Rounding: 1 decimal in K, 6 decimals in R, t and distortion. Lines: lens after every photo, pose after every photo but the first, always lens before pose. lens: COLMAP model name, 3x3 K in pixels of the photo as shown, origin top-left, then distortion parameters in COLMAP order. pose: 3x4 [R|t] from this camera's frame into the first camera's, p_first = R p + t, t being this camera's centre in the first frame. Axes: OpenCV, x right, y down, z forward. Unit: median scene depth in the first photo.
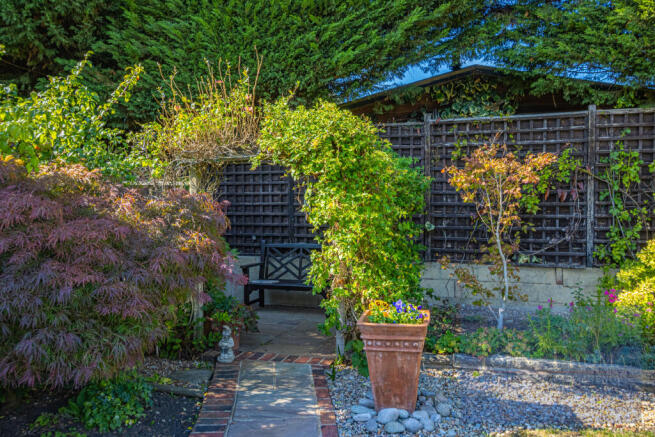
lens RADIAL K [[543.8, 0, 327.5], [0, 543.8, 219.1], [0, 0, 1]] dist [-0.005834, -0.001135]
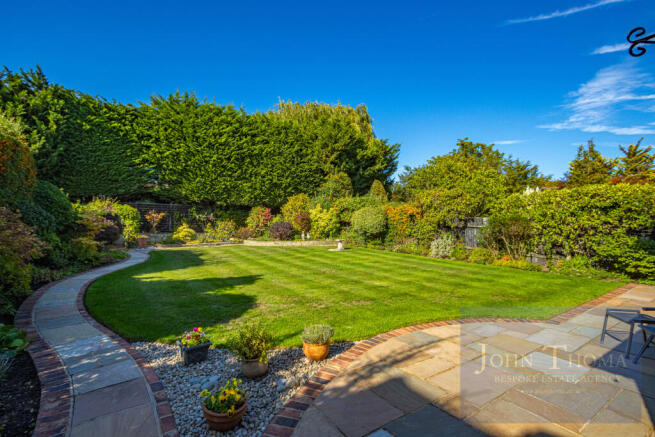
lens RADIAL K [[303.4, 0, 326.6], [0, 303.4, 214.1], [0, 0, 1]] dist [-0.020151, 0.003457]
pose [[0.603538, 0.029102, 0.796803, -1.194199], [-0.006932, 0.999487, -0.031254, -0.018791], [-0.797304, 0.013340, 0.603431, -2.525870]]
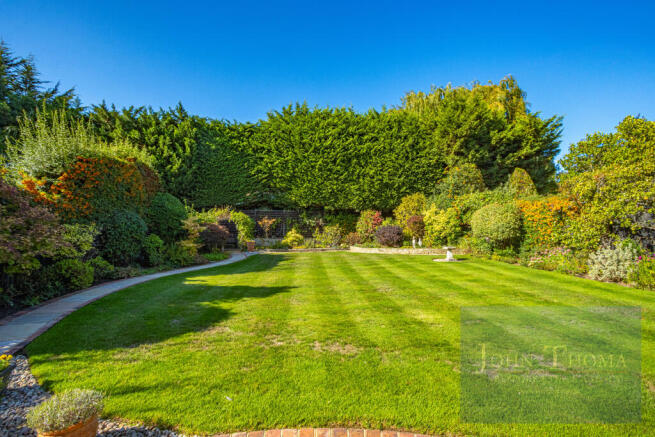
lens RADIAL K [[303.4, 0, 326.3], [0, 303.4, 216.4], [0, 0, 1]] dist [-0.020151, 0.003457]
pose [[0.915233, 0.017191, 0.402559, -0.480446], [0.000681, 0.999022, -0.044213, 0.004889], [-0.402925, 0.040739, 0.914326, -2.565171]]
